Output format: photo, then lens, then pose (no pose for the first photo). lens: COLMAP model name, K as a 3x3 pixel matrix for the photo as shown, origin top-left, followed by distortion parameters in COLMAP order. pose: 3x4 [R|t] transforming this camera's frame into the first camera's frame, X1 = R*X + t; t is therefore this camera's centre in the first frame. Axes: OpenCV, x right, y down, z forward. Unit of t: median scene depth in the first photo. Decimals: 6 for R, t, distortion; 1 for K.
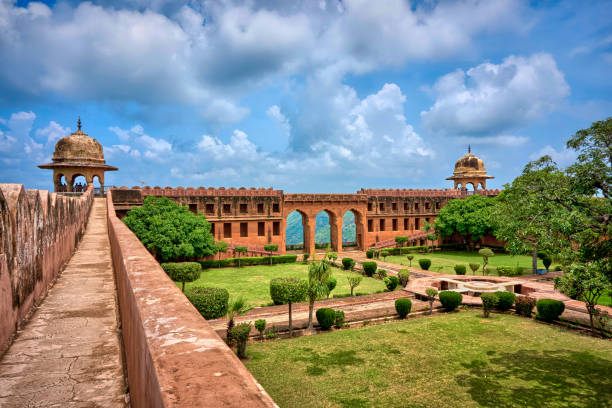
lens RADIAL K [[424.1, 0, 305.9], [0, 424.1, 202.9], [0, 0, 1]] dist [-0.040007, -0.001228]
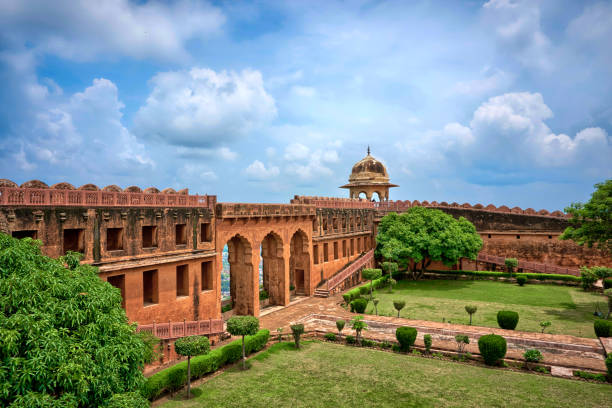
lens RADIAL K [[424.1, 0, 306.3], [0, 424.1, 208.6], [0, 0, 1]] dist [-0.040007, -0.001228]
pose [[0.797690, 0.004507, 0.603050, -0.266597], [0.000292, 0.999969, -0.007860, -0.011038], [-0.603067, 0.006446, 0.797664, 0.553763]]
